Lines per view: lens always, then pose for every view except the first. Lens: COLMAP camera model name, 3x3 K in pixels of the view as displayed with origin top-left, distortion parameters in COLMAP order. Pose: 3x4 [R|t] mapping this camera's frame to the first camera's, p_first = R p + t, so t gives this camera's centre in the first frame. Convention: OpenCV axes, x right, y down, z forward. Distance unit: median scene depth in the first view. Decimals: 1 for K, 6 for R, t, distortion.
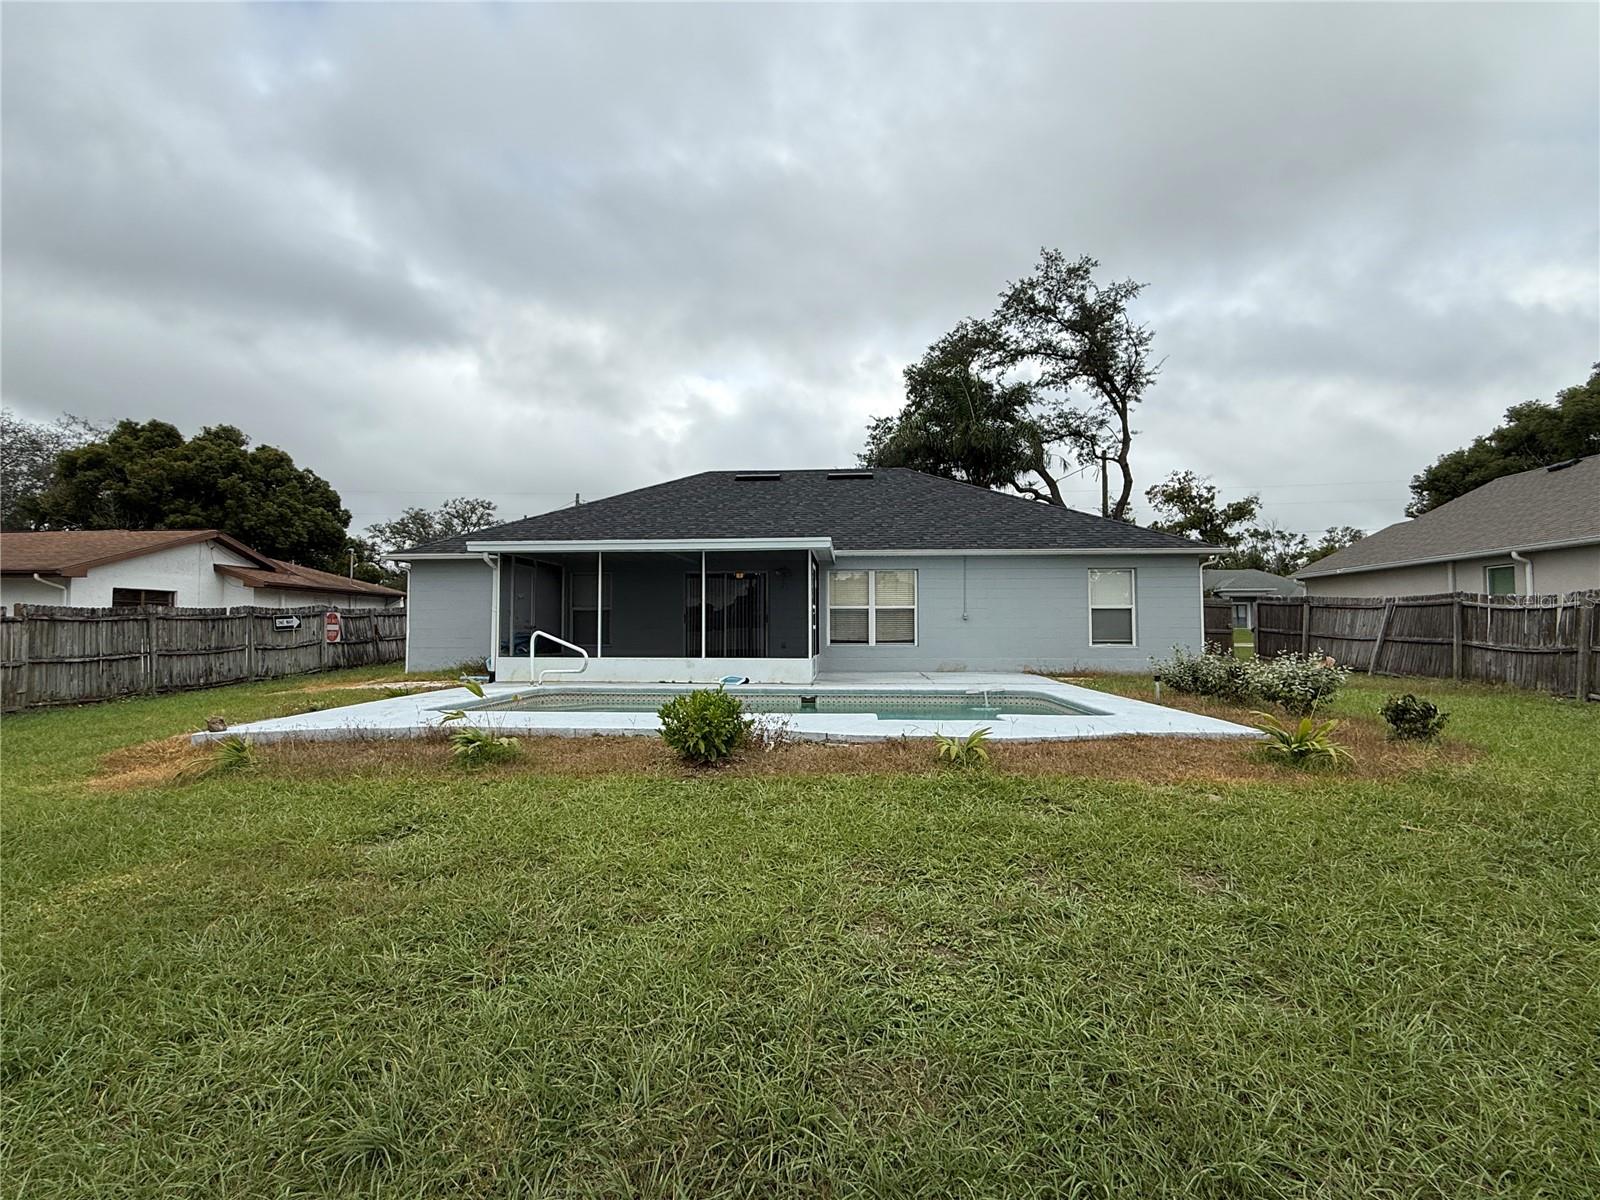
lens RADIAL K [[791.1, 0, 789.4], [0, 791.1, 589.7], [0, 0, 1]] dist [0.000973, 0.000766]
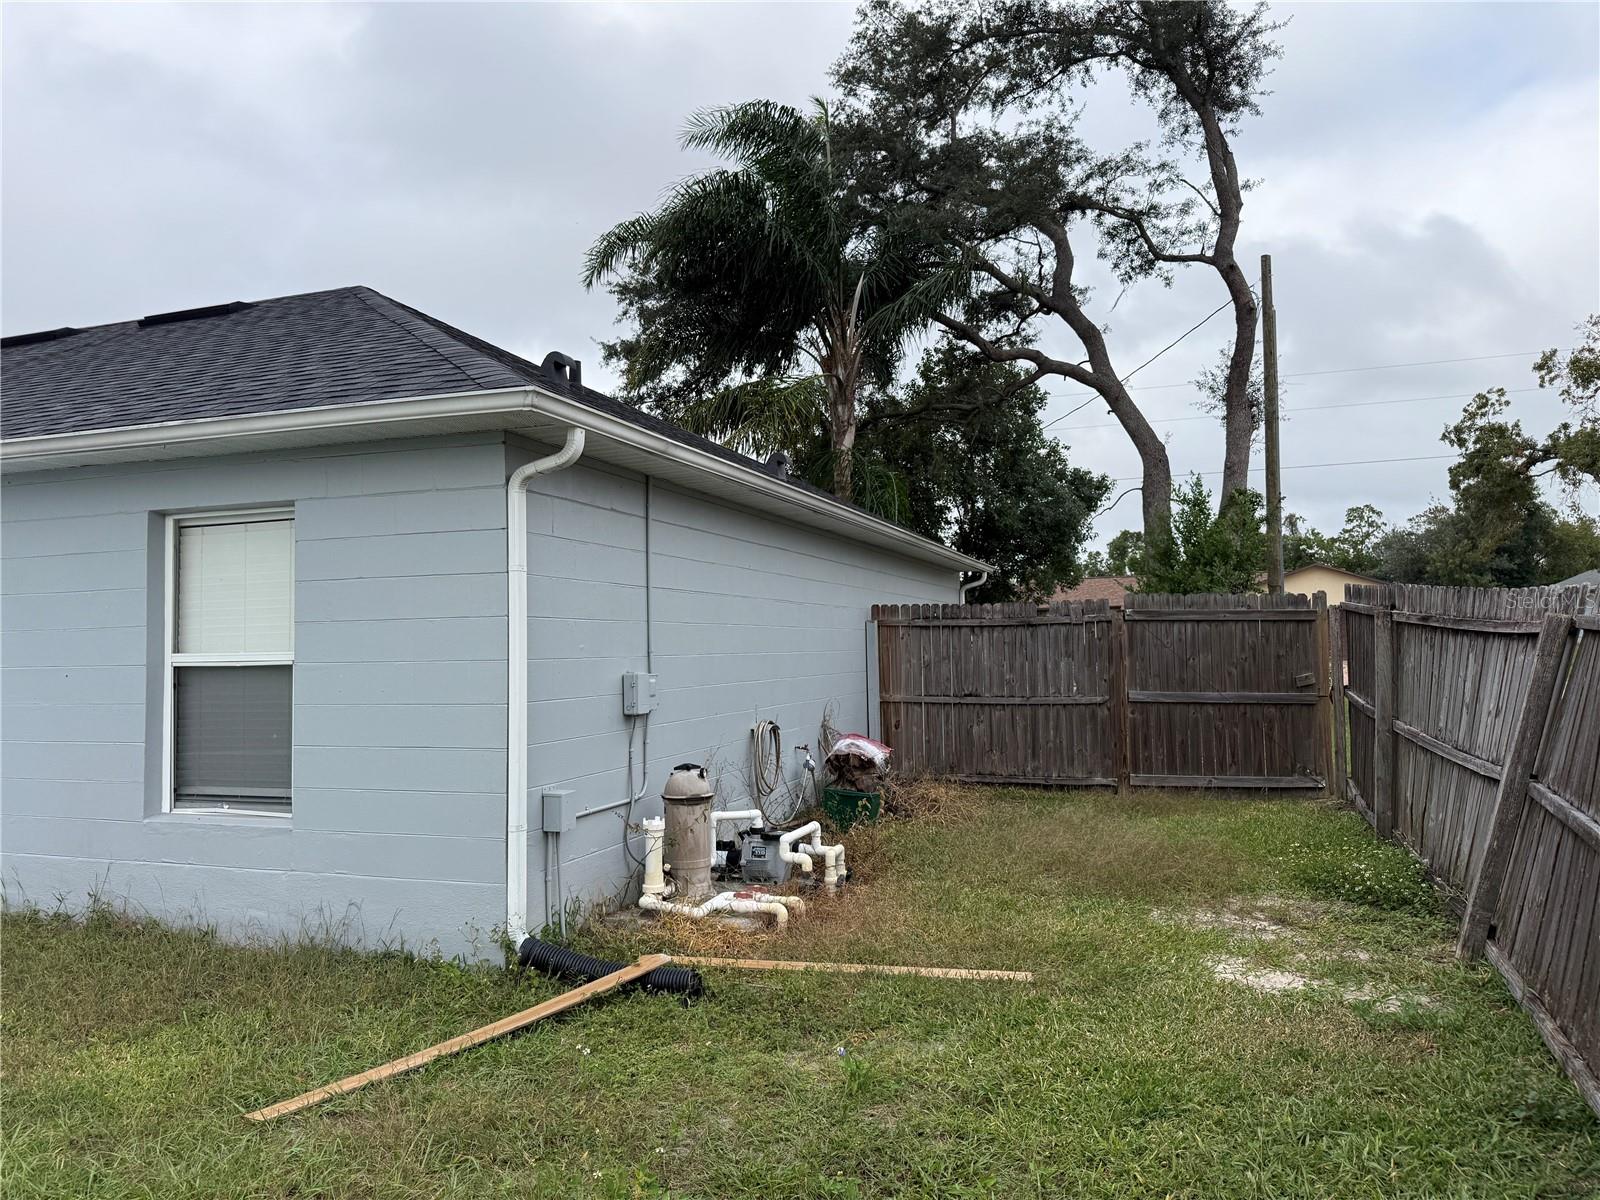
lens RADIAL K [[1119.3, 0, 796.6], [0, 1119.3, 596.2], [0, 0, 1]] dist [0.030853, -0.004092]
pose [[0.961790, -0.022812, -0.272835, 0.363130], [0.024644, 0.999691, 0.003289, 0.004693], [0.272676, -0.009887, 0.962055, 0.373926]]
